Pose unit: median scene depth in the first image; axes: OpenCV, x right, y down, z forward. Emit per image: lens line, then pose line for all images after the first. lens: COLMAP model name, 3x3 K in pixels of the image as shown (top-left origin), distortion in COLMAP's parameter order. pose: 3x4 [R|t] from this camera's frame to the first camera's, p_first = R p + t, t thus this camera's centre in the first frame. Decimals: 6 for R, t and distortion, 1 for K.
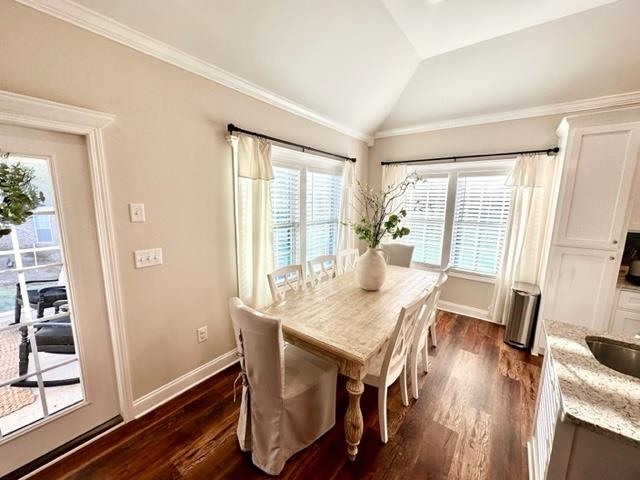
lens RADIAL K [[254.4, 0, 319.8], [0, 254.4, 241.7], [0, 0, 1]] dist [-0.001394, 0.000058]
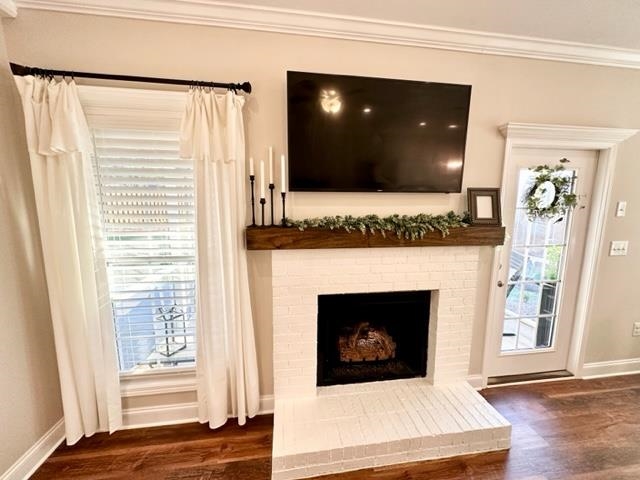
lens RADIAL K [[254.4, 0, 319.8], [0, 254.4, 241.7], [0, 0, 1]] dist [-0.001394, 0.000058]
pose [[0.712702, 0.091359, -0.695492, -0.844935], [-0.106905, 0.994047, 0.021027, 0.156464], [0.693273, 0.059366, 0.718226, -0.787123]]
